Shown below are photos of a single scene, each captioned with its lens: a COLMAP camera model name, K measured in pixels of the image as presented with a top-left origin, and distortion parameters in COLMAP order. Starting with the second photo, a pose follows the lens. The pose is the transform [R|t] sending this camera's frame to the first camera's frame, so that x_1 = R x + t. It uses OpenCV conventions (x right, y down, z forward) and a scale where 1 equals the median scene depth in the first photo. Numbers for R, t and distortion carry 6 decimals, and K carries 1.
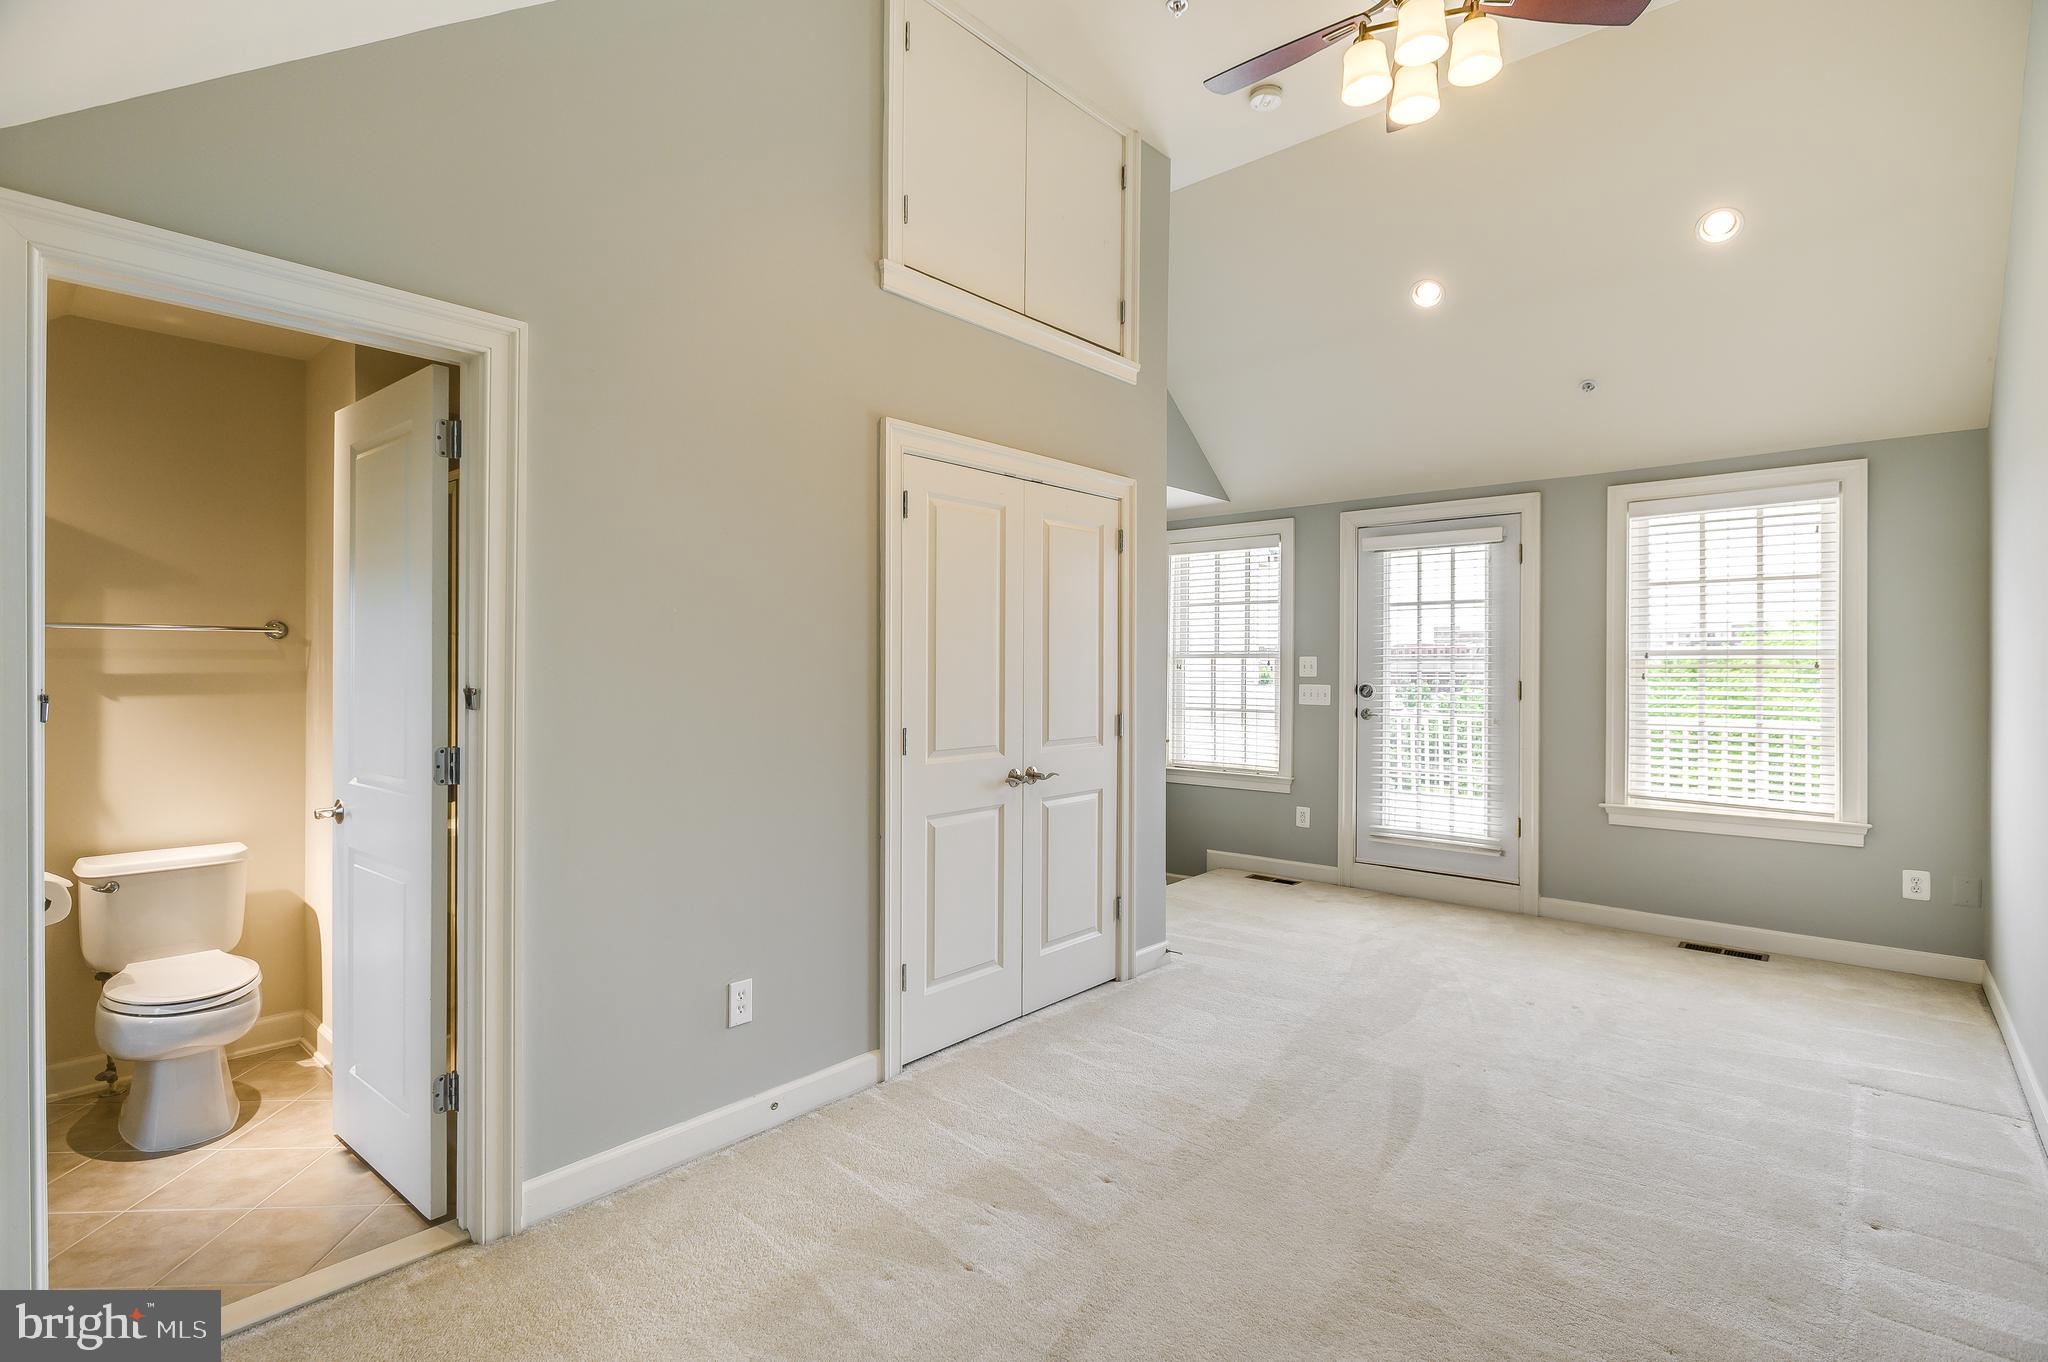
lens RADIAL K [[970.6, 0, 1022.5], [0, 970.6, 665.0], [0, 0, 1]] dist [0.001732, 0.000477]
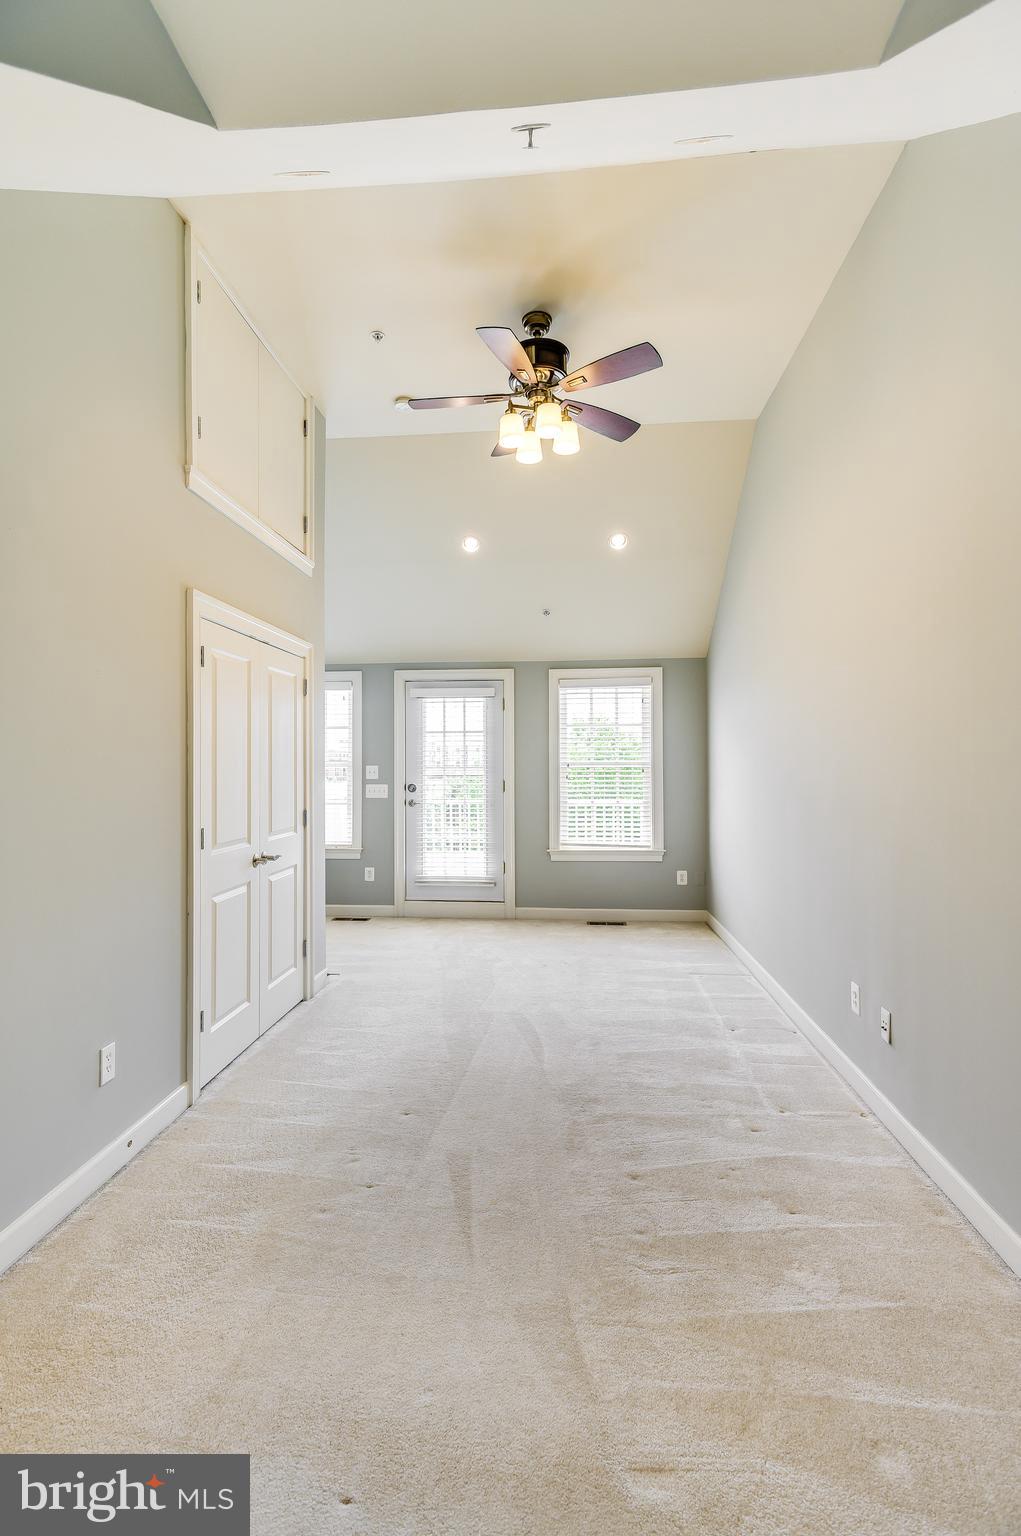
lens RADIAL K [[722.0, 0, 507.6], [0, 722.0, 761.9], [0, 0, 1]] dist [0.037223, 0.000485]
pose [[0.810228, -0.001480, 0.586113, -0.265613], [0.004020, 0.999987, -0.003032, -0.014361], [-0.586101, 0.004812, 0.810223, -0.021831]]
